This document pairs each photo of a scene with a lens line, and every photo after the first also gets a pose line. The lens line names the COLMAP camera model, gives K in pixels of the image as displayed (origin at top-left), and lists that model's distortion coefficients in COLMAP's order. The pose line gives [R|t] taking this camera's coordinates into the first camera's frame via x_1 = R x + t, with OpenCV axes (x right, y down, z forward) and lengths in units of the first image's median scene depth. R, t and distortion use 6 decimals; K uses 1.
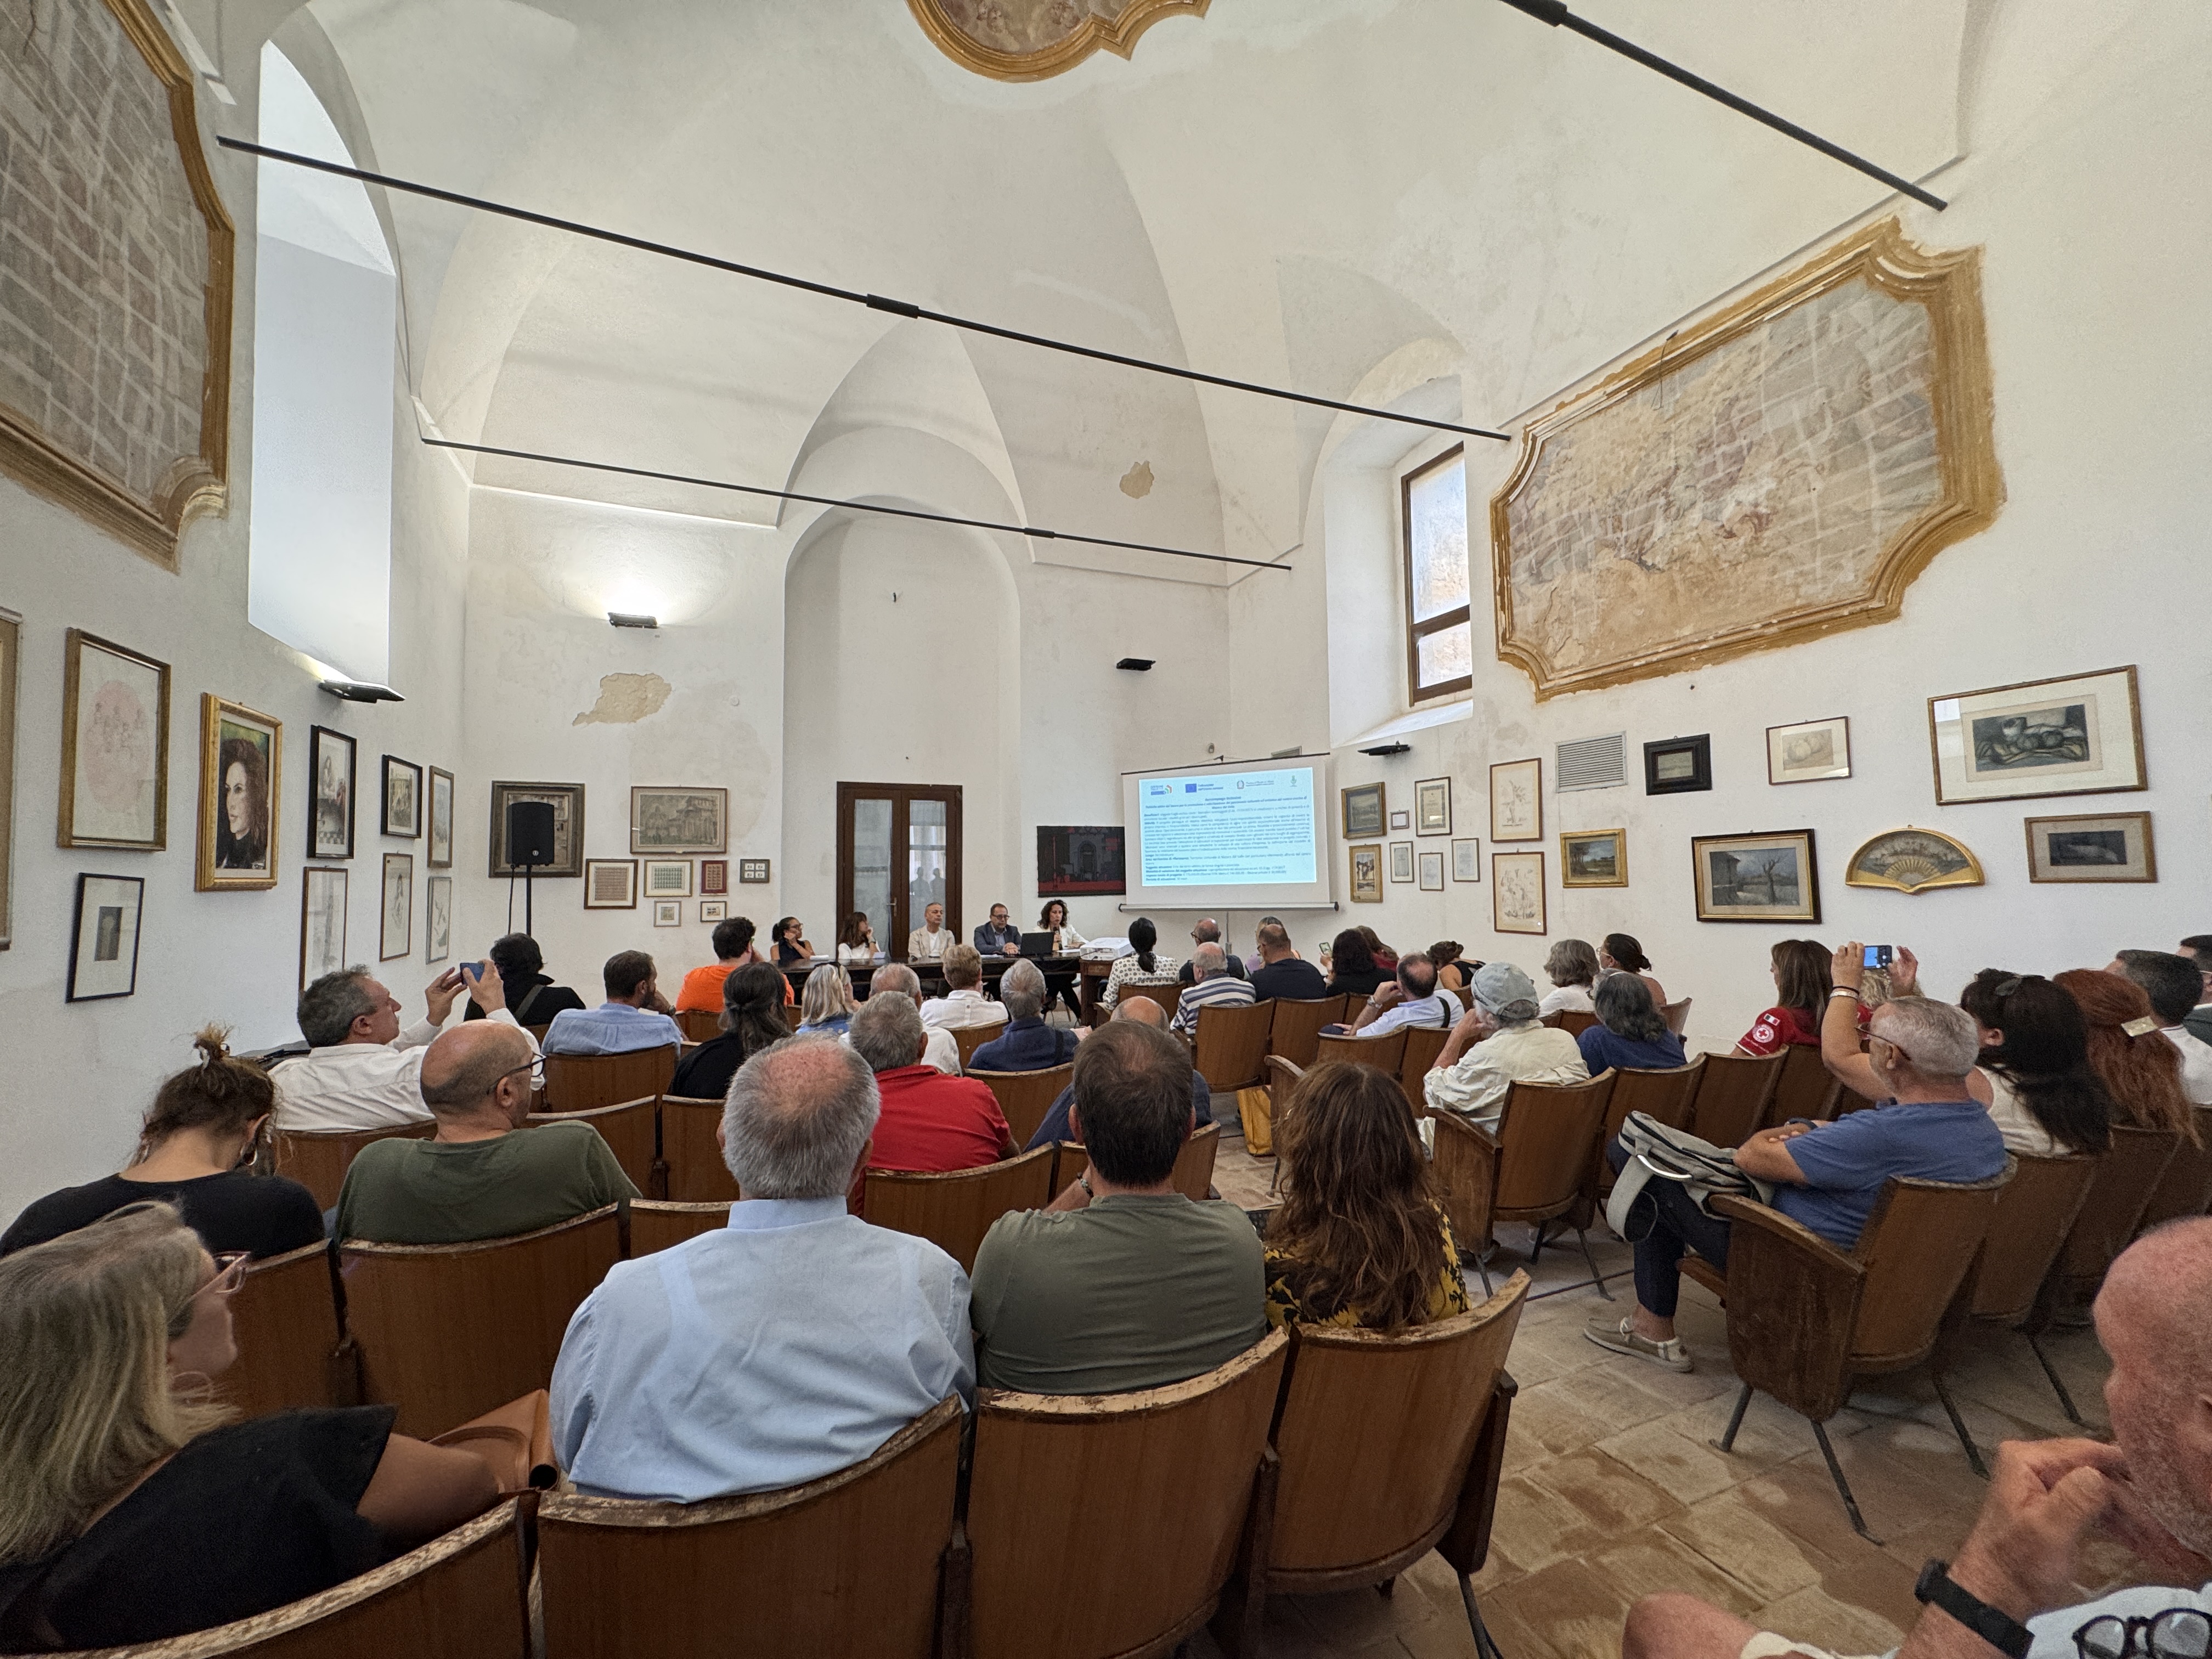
lens RADIAL K [[873.0, 0, 1106.0], [0, 873.0, 829.5], [0, 0, 1]] dist [-0.029452, -0.000120]
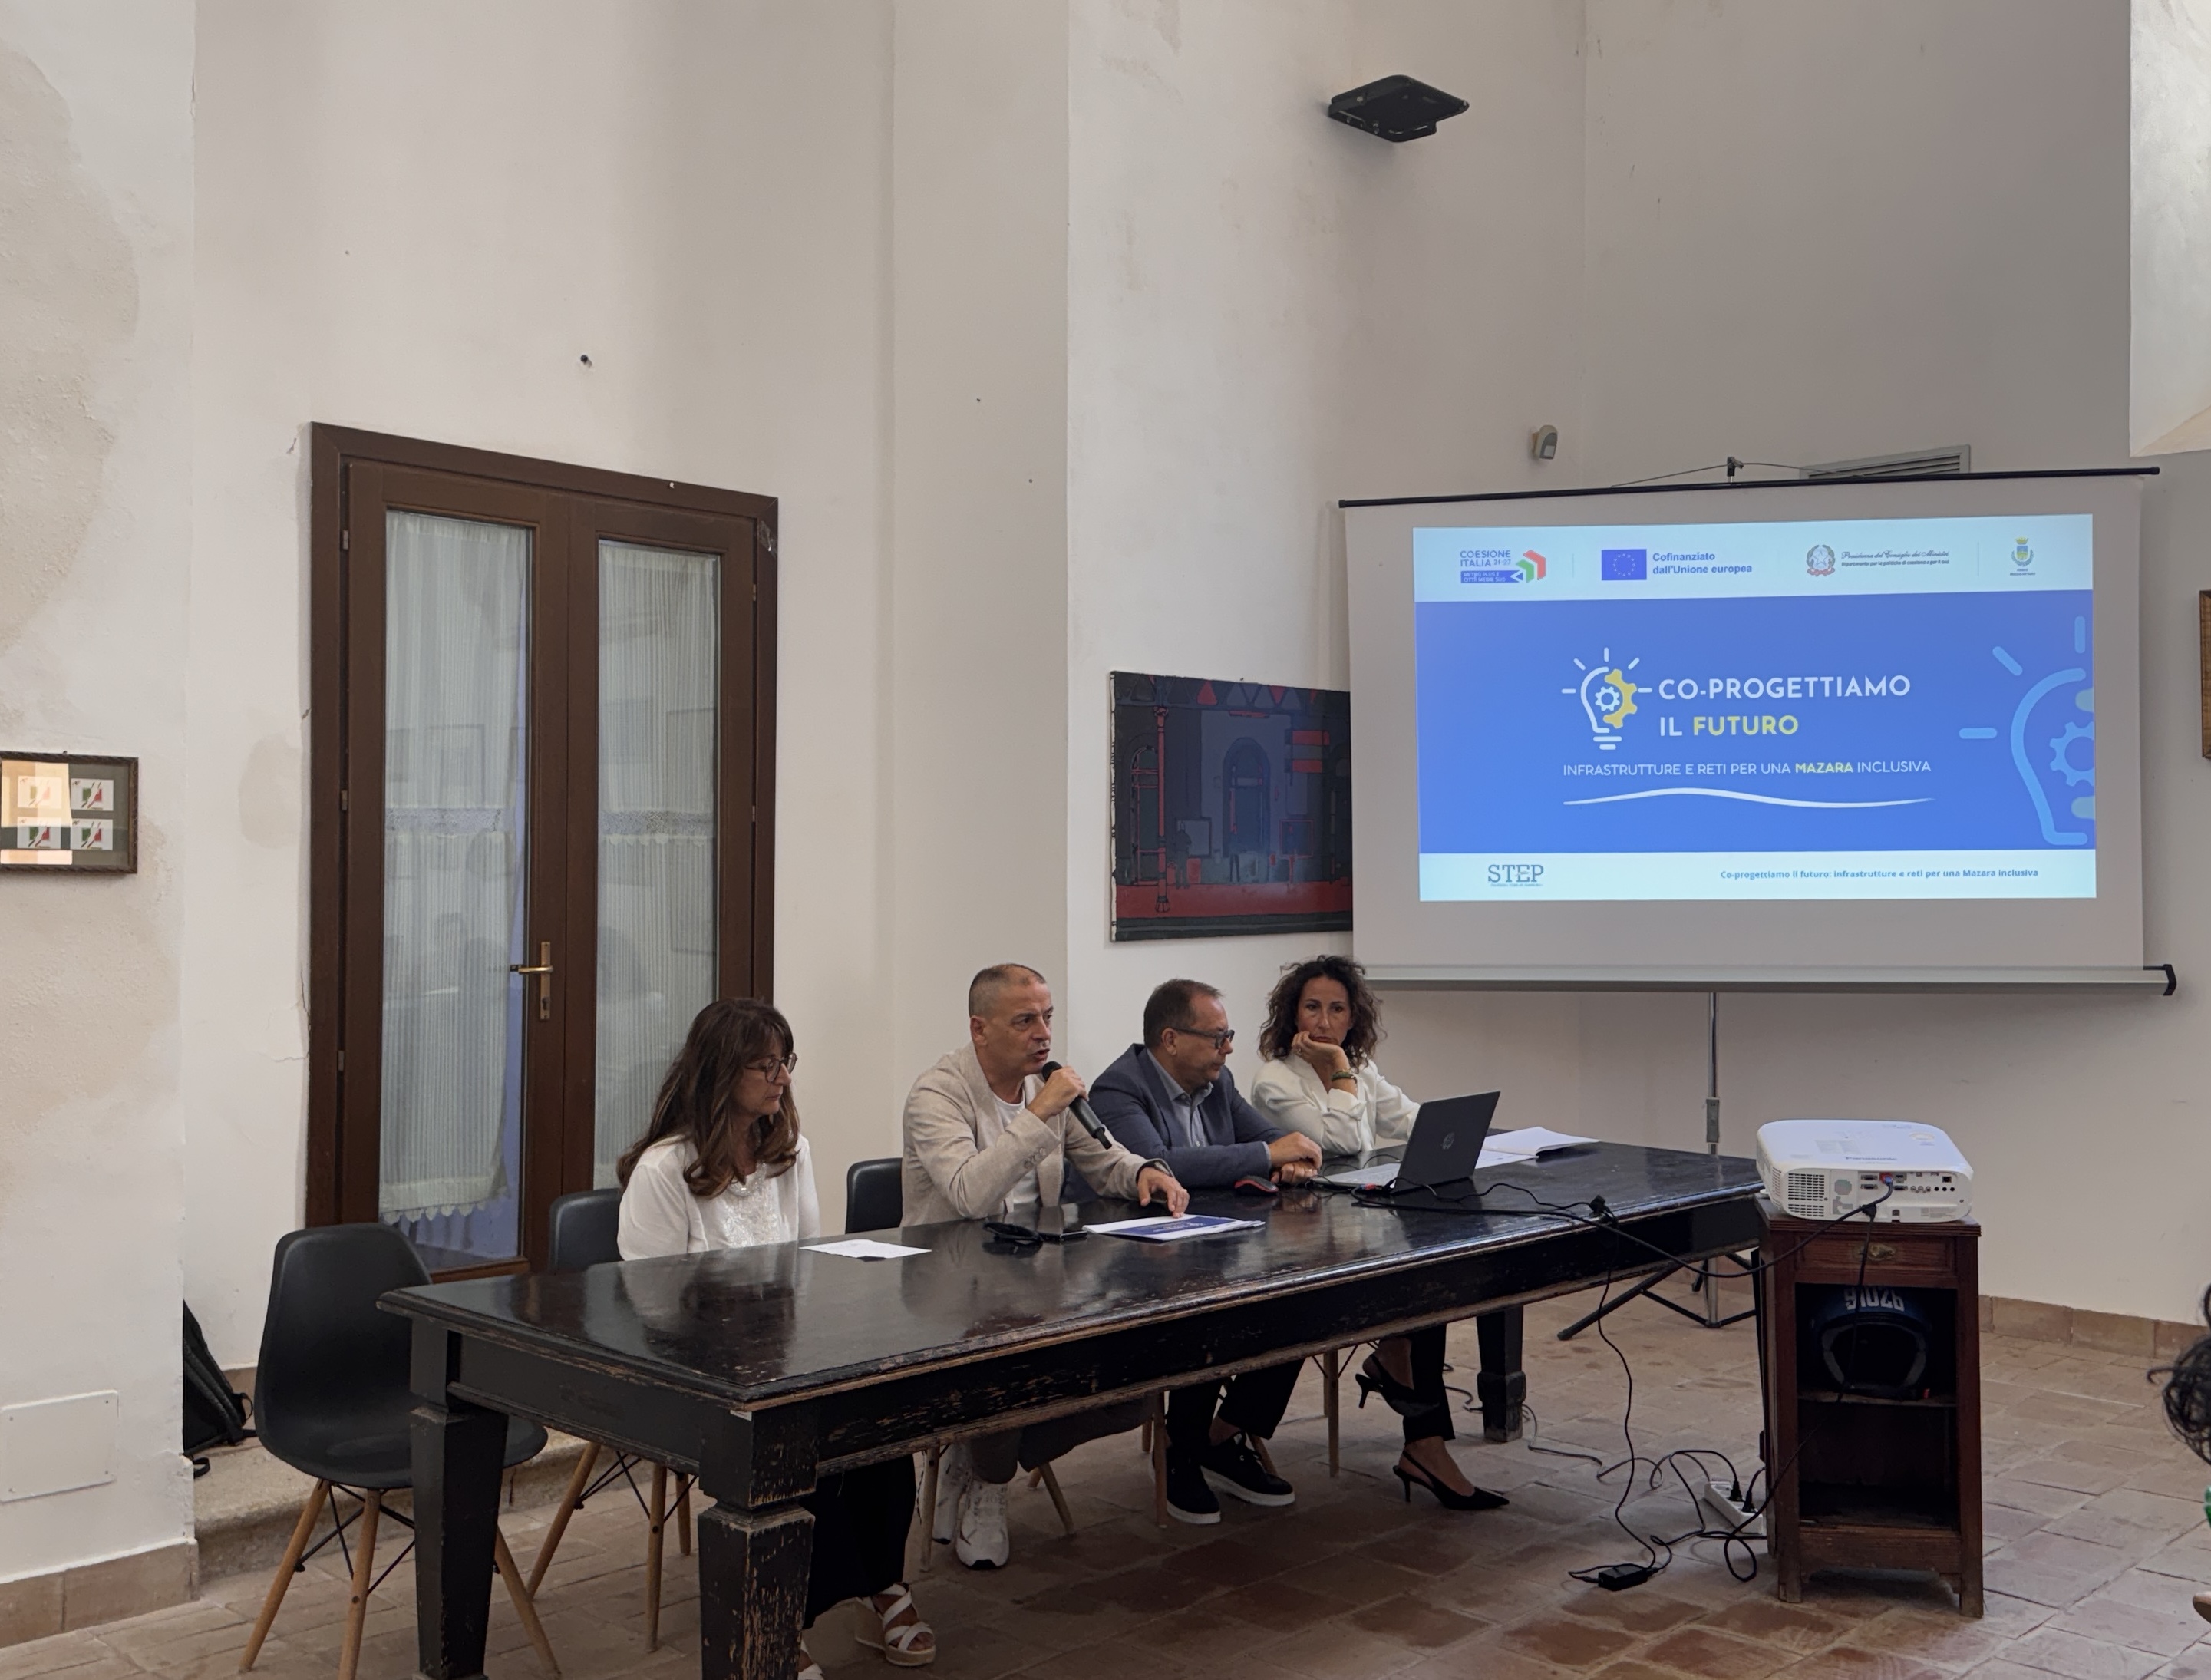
lens RADIAL K [[2135.3, 0, 1073.4], [0, 2135.3, 837.2], [0, 0, 1]] dist [0.178623, -0.365289]
pose [[0.923338, 0.021420, 0.383391, -0.388558], [-0.038336, 0.998597, 0.036535, 0.026347], [-0.382071, -0.048432, 0.922863, 0.460008]]
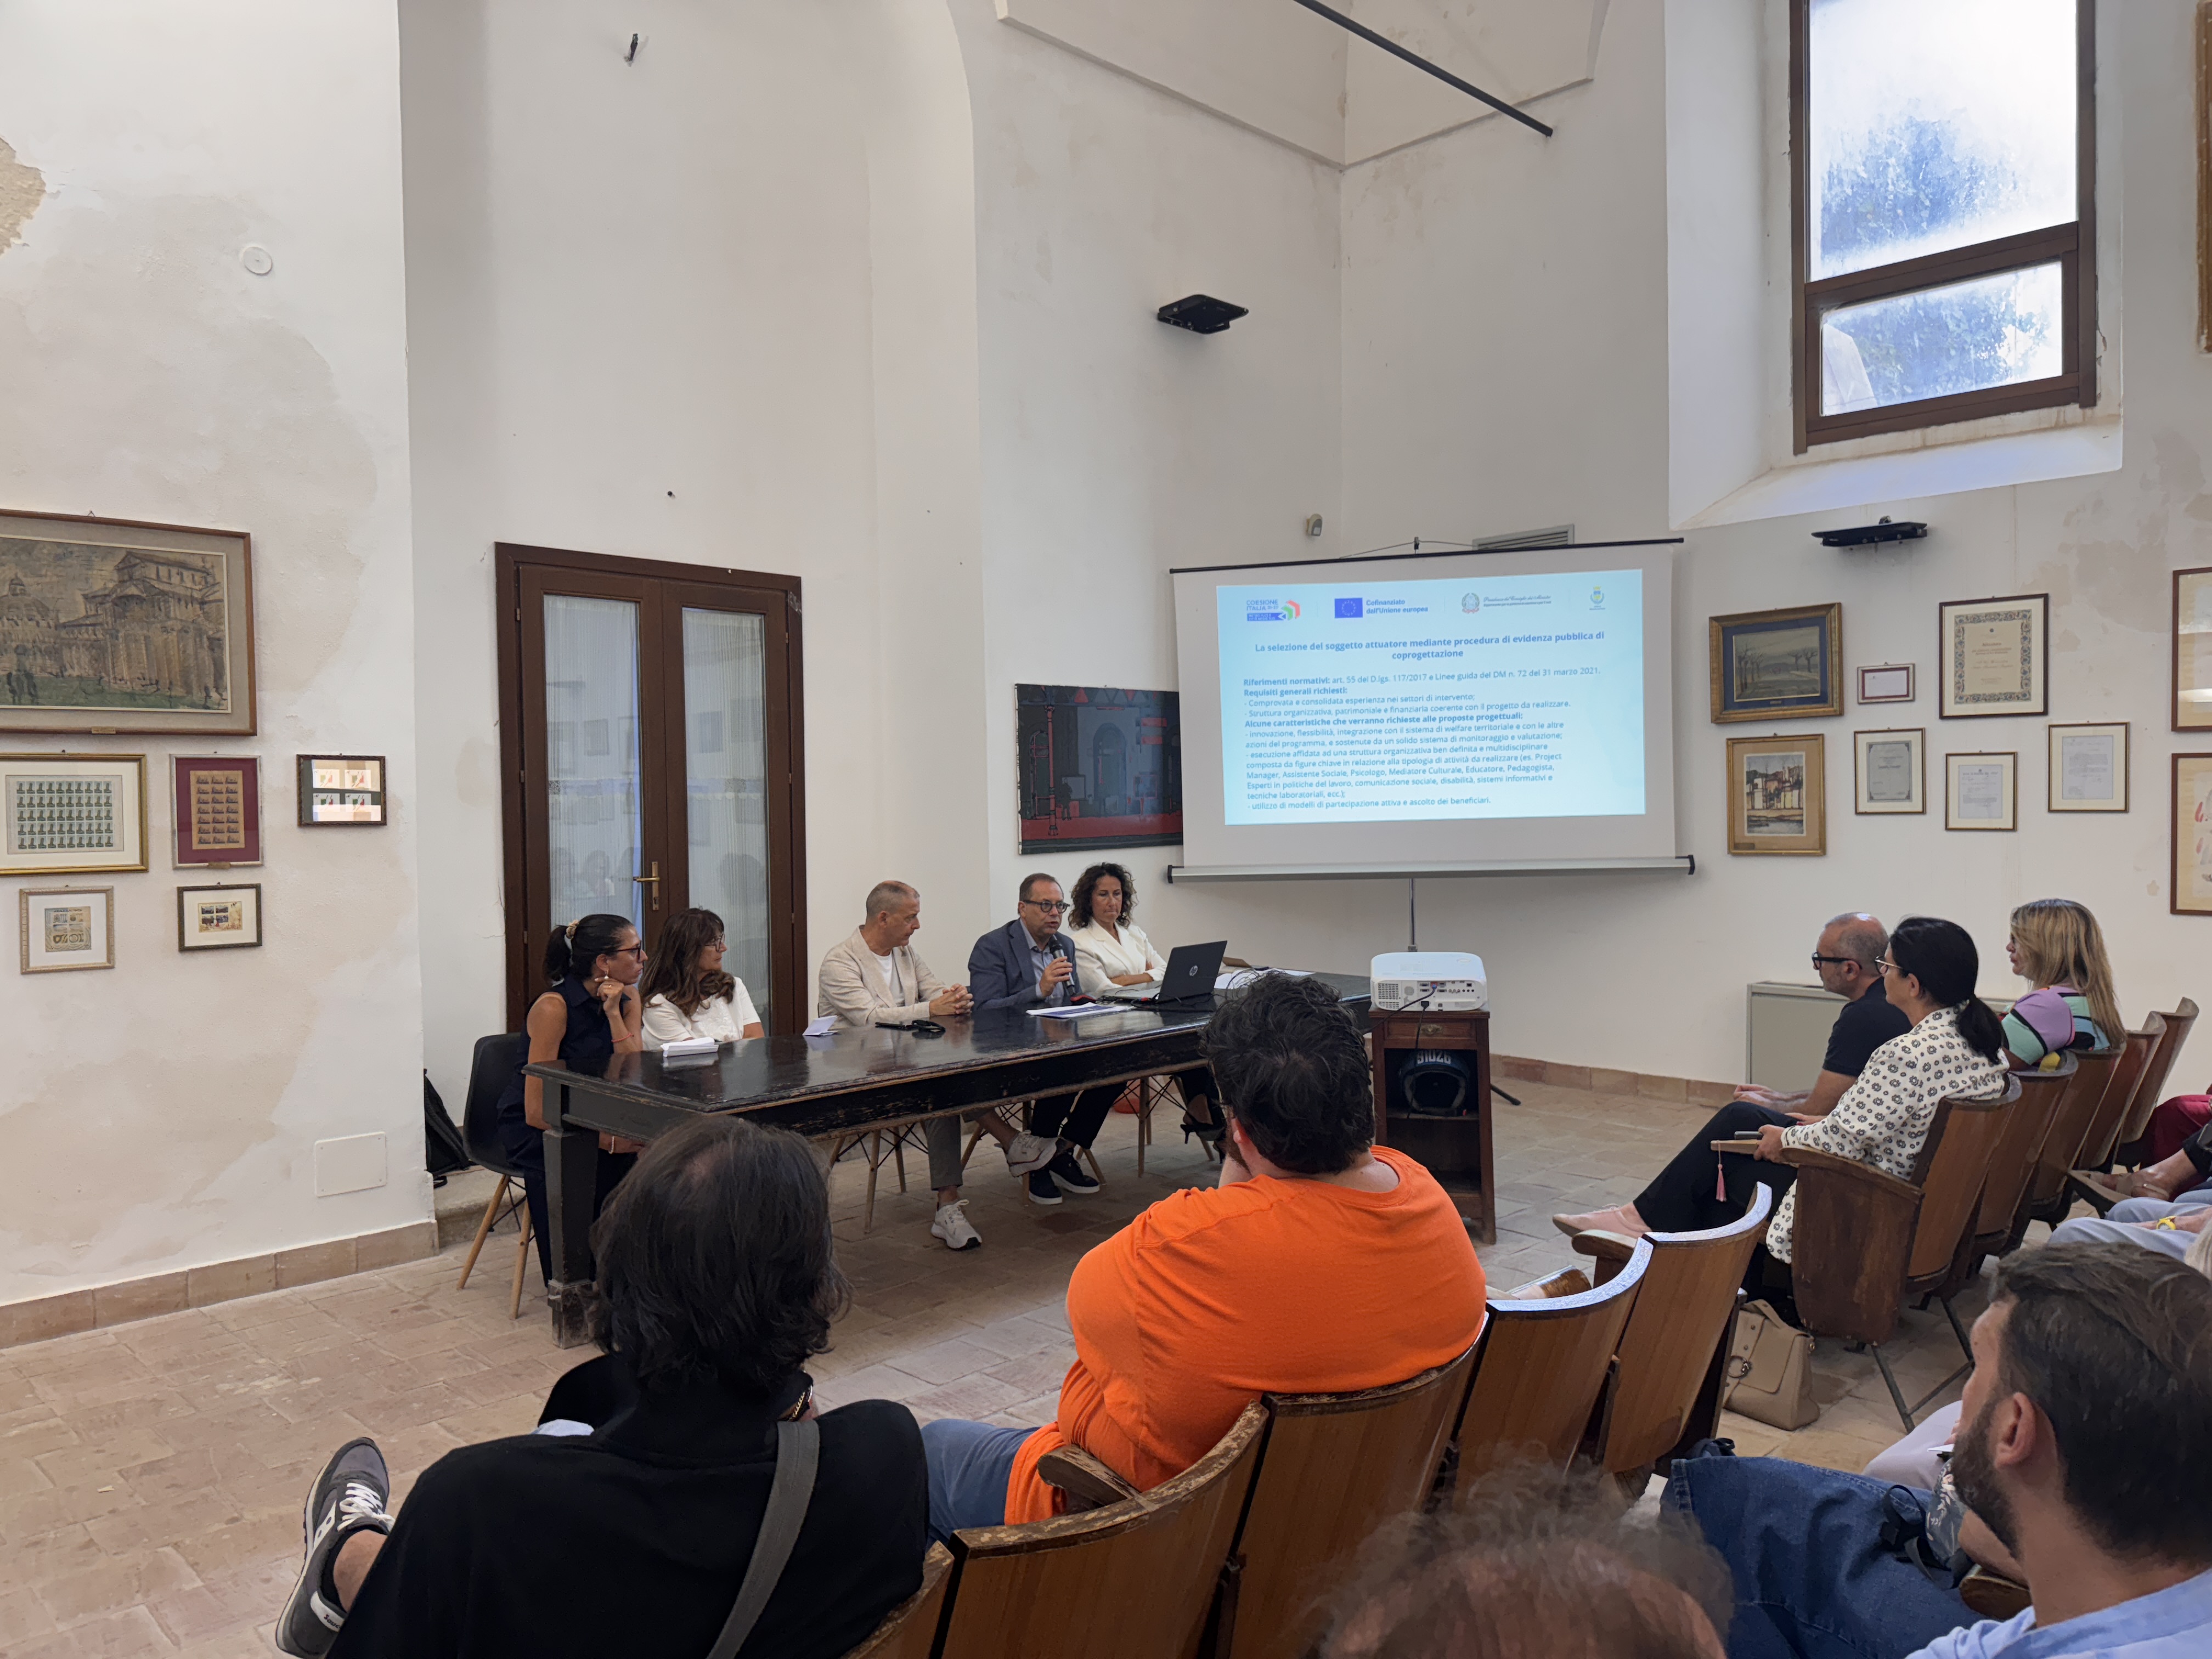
lens RADIAL K [[1533.2, 0, 1106.0], [0, 1533.2, 829.5], [0, 0, 1]] dist [0.128397, -0.202736]
pose [[0.925901, -0.009518, 0.377646, -0.364678], [-0.017724, 0.997487, 0.068597, 0.016497], [-0.377350, -0.070207, 0.923406, 0.342343]]
